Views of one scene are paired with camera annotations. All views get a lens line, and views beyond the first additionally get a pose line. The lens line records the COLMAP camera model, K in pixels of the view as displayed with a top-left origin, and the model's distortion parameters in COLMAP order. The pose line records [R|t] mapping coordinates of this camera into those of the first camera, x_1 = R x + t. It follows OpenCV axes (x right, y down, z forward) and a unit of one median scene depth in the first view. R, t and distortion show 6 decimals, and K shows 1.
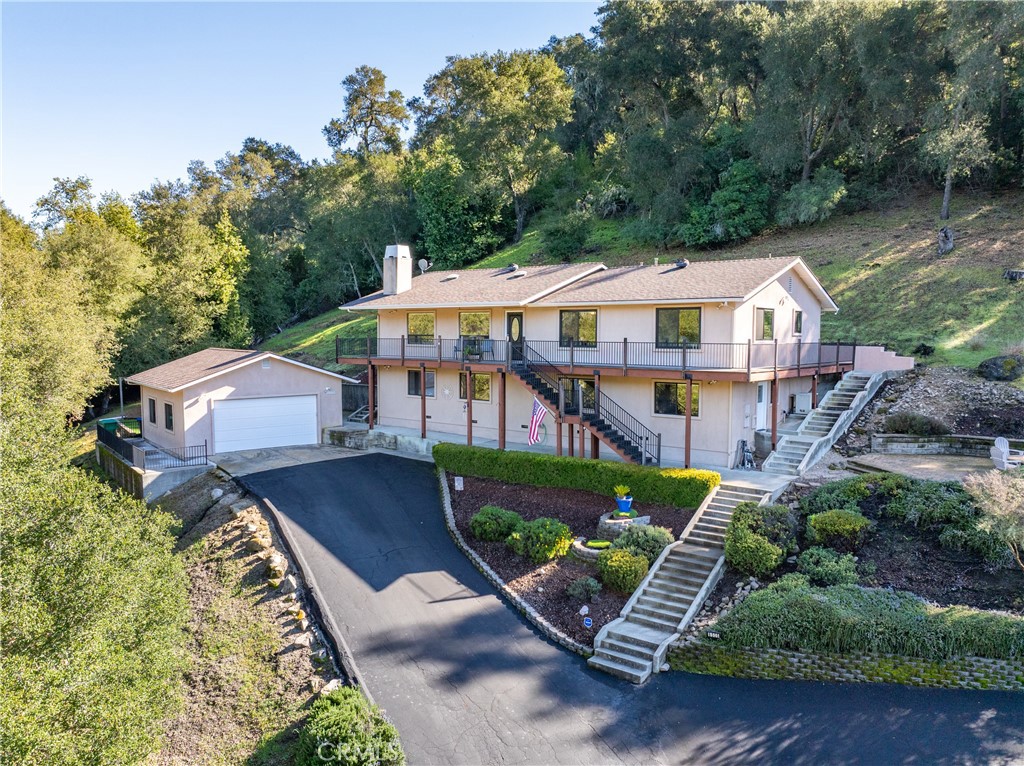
lens RADIAL K [[763.6, 0, 512.0], [0, 763.6, 383.0], [0, 0, 1]] dist [-0.030228, -0.006247]
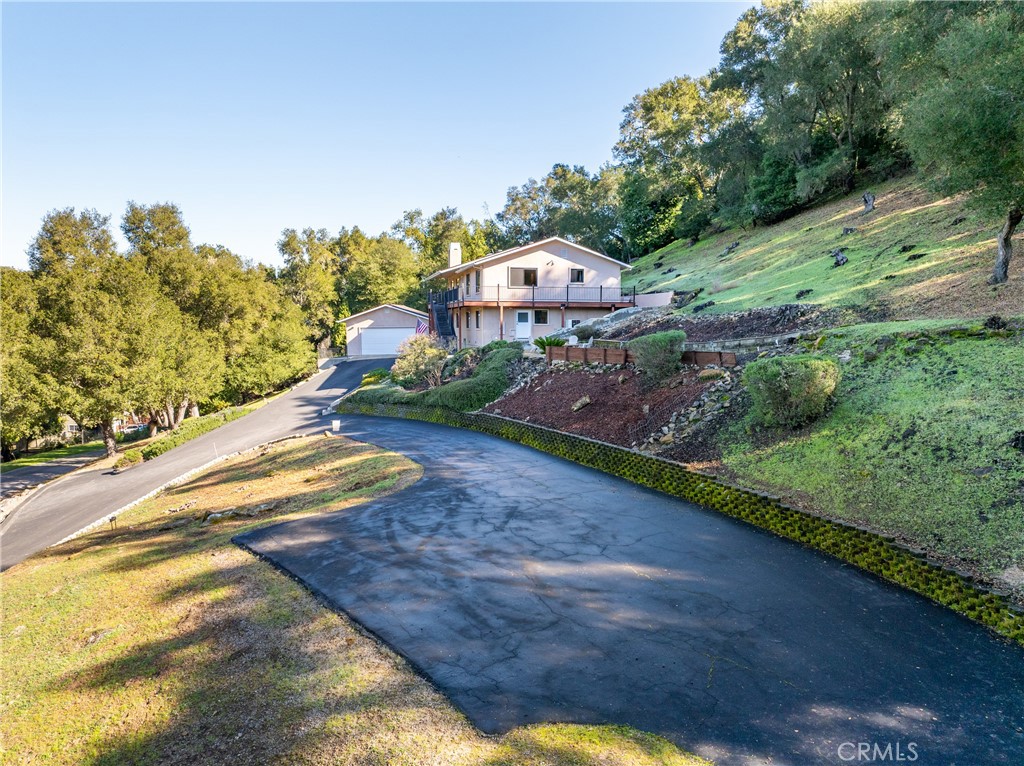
lens RADIAL K [[763.6, 0, 512.0], [0, 763.6, 383.0], [0, 0, 1]] dist [-0.030228, -0.006247]
pose [[0.790935, 0.047303, -0.610069, 1.028143], [-0.041697, 0.998856, 0.023390, 0.092435], [0.610478, 0.006938, 0.792003, -0.292306]]
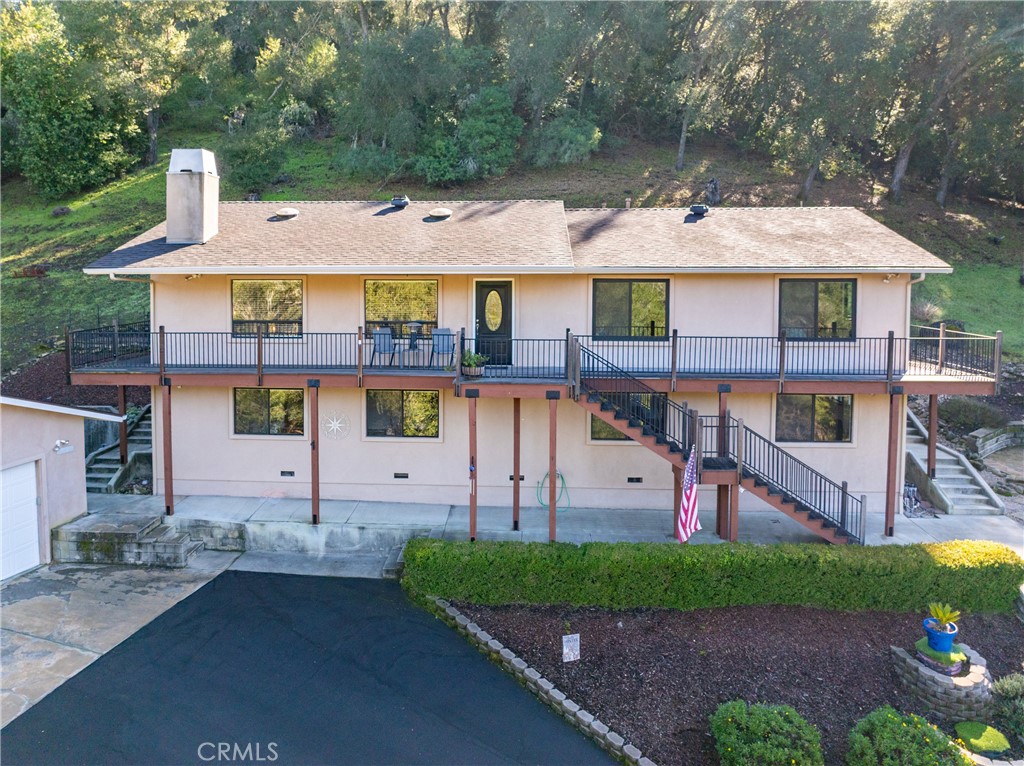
lens RADIAL K [[730.2, 0, 461.5], [0, 730.2, 305.0], [0, 0, 1]] dist [-0.030939, -0.001158]
pose [[0.827171, -0.034187, 0.560909, -0.284029], [0.042973, 0.999073, -0.002479, -0.065616], [-0.560304, 0.026155, 0.827874, 0.493425]]
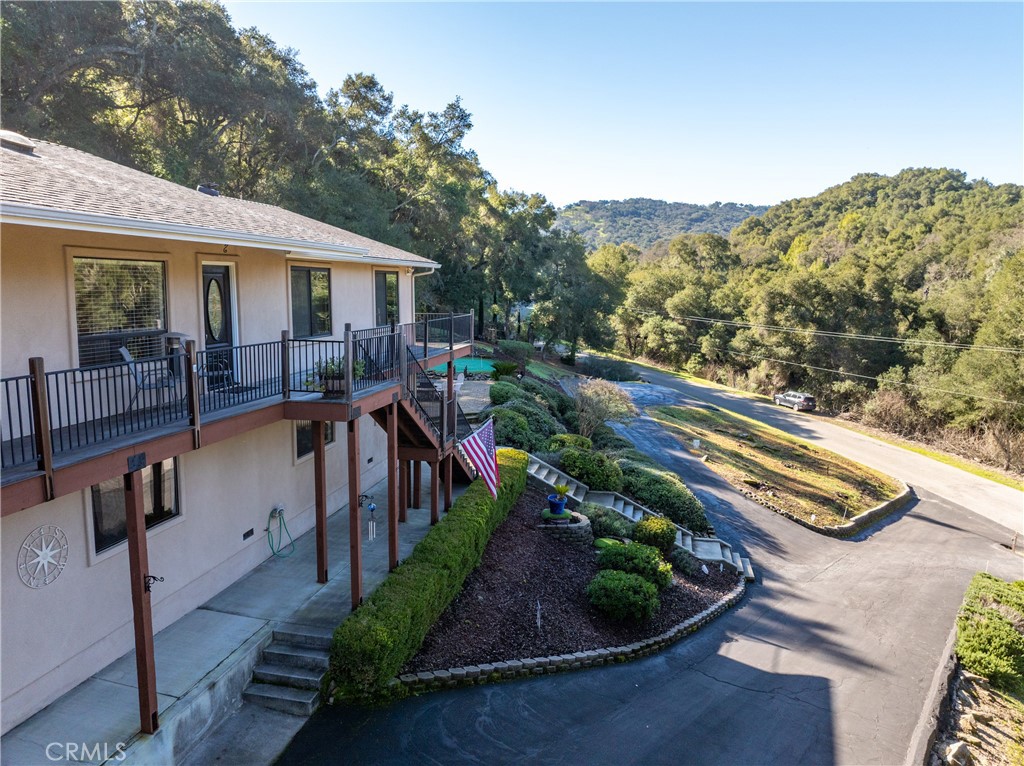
lens RADIAL K [[763.6, 0, 512.0], [0, 763.6, 383.0], [0, 0, 1]] dist [-0.030228, -0.006247]
pose [[-0.455684, -0.125132, 0.881302, -0.369287], [0.056211, 0.984049, 0.168785, -0.080393], [-0.888365, 0.126451, -0.441382, 0.918777]]
